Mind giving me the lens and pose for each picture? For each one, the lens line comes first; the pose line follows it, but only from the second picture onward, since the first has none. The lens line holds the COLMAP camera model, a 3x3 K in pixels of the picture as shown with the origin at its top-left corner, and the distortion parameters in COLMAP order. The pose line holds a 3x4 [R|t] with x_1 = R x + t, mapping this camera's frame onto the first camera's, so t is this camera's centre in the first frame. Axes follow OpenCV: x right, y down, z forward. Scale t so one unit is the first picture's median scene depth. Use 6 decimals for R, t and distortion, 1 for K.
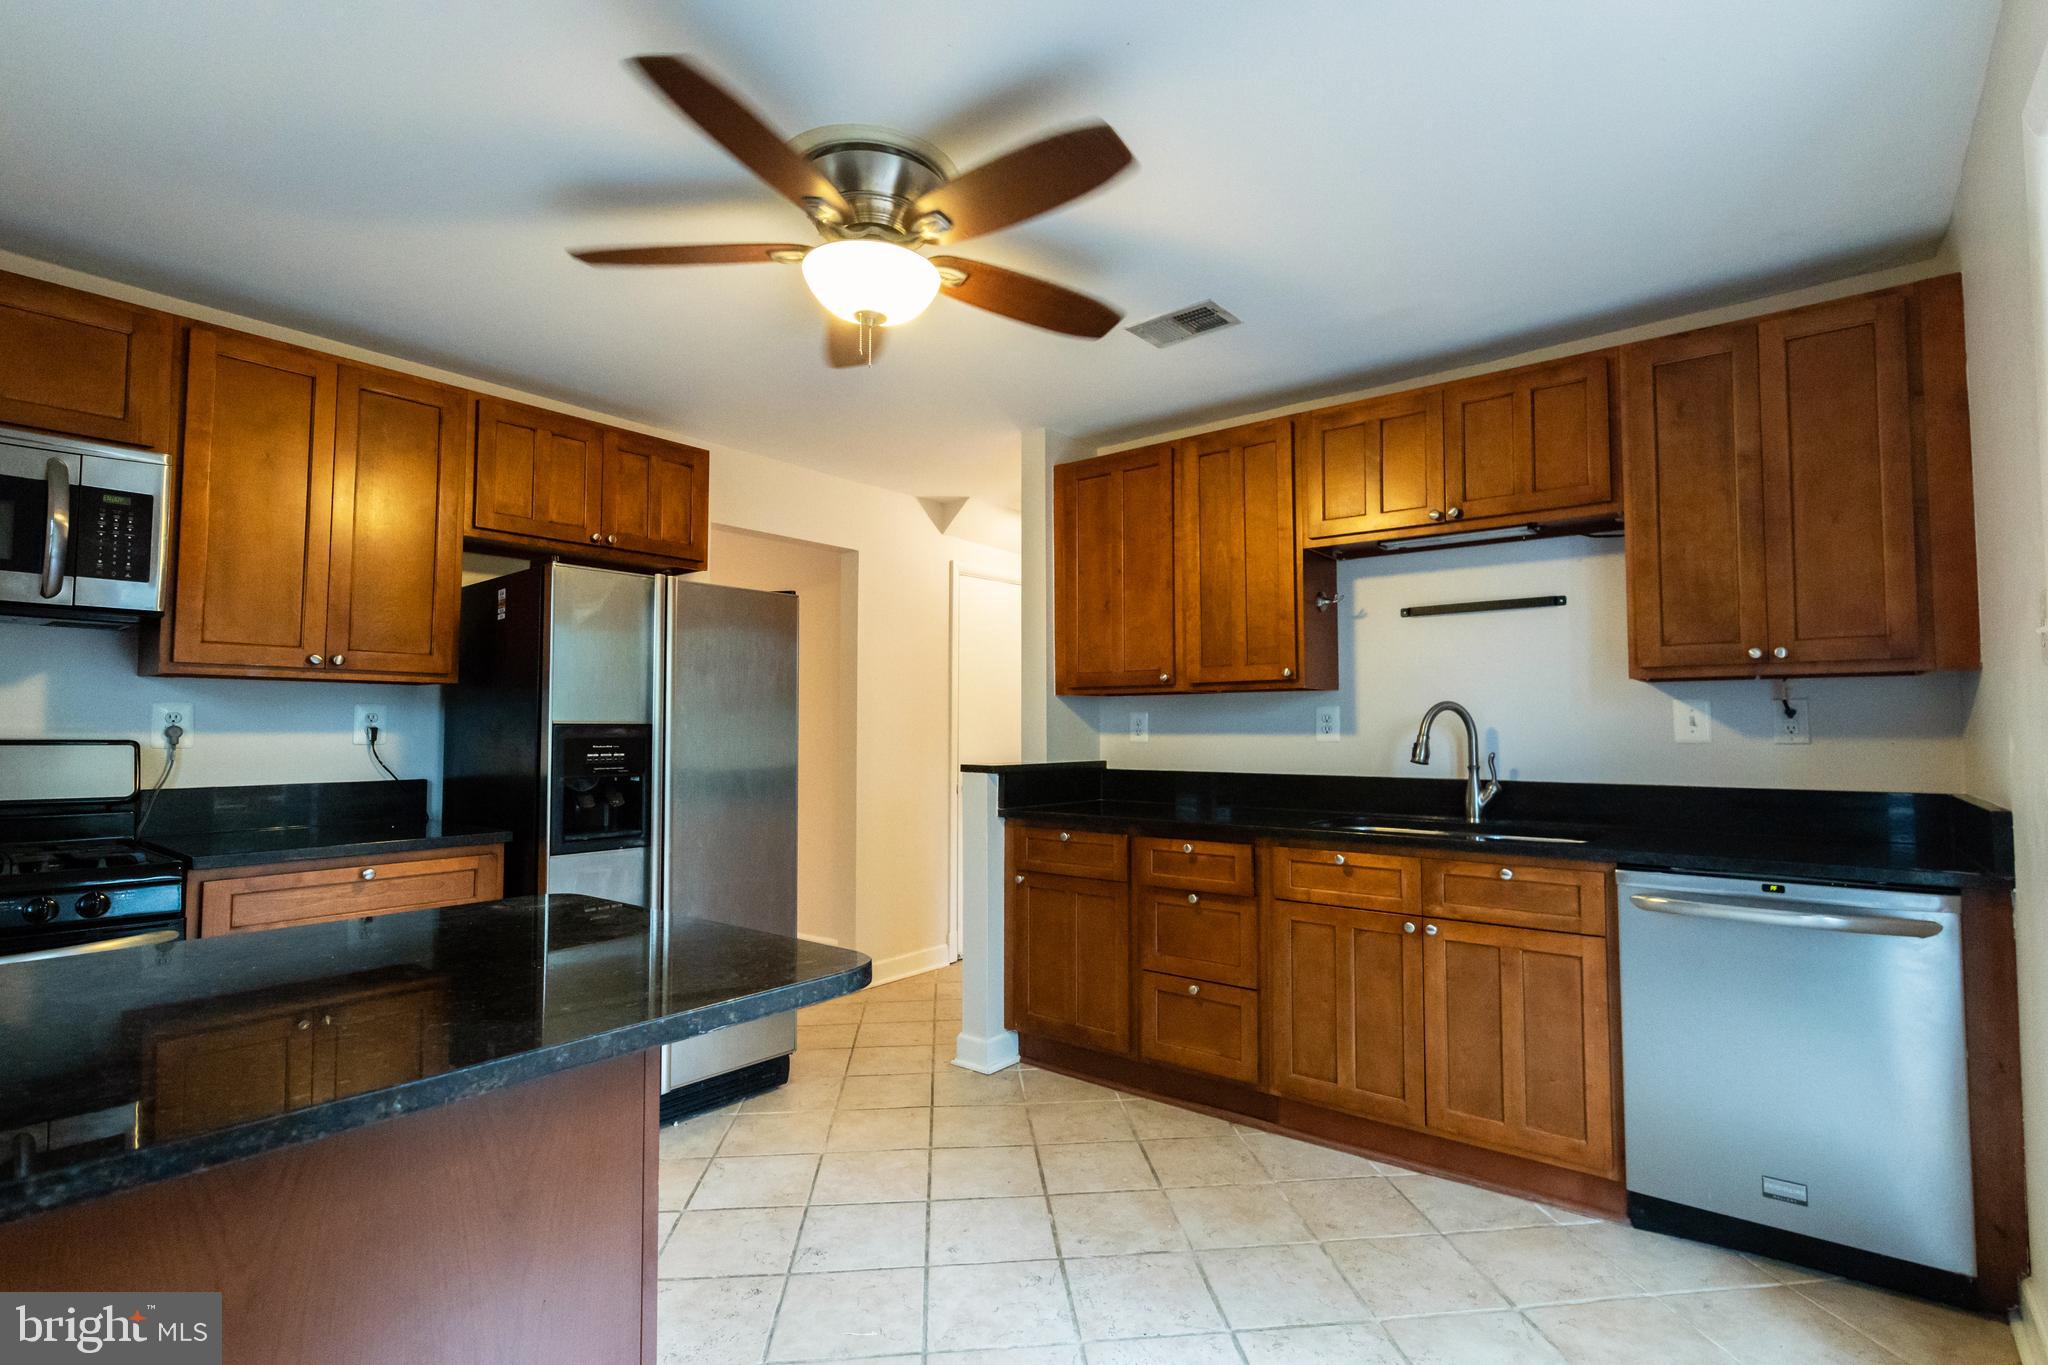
lens RADIAL K [[966.2, 0, 1047.5], [0, 966.2, 683.5], [0, 0, 1]] dist [0.001082, -0.000335]
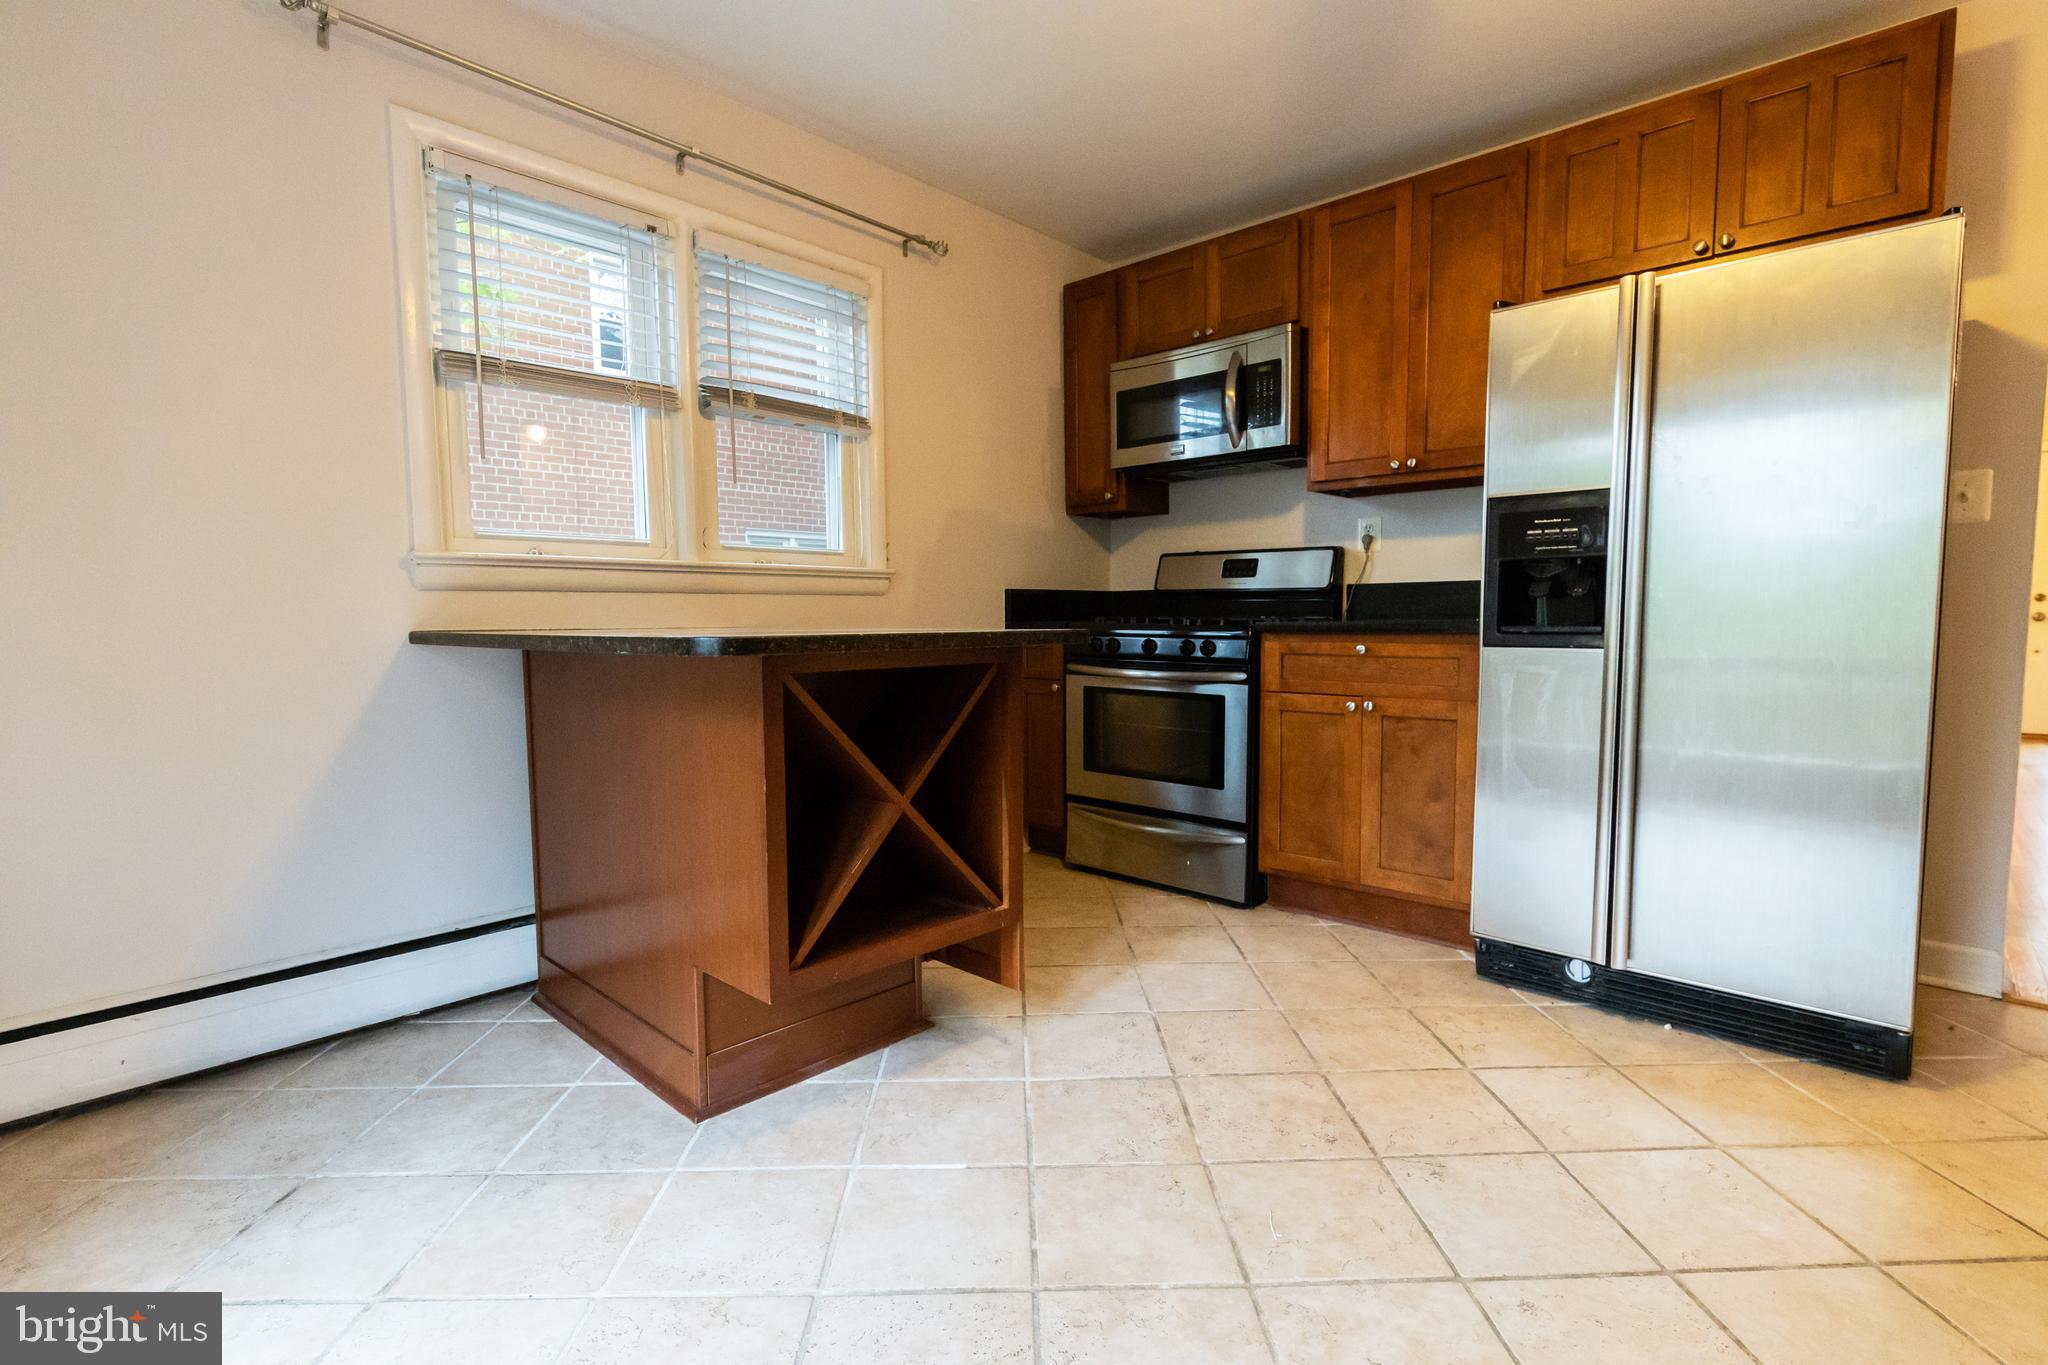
lens RADIAL K [[966.2, 0, 1047.5], [0, 966.2, 683.5], [0, 0, 1]] dist [0.001082, -0.000335]
pose [[-0.076441, 0.073444, -0.994366, 0.416940], [0.056111, 0.996020, 0.069253, 0.128074], [0.995494, -0.050501, -0.080257, 0.668116]]
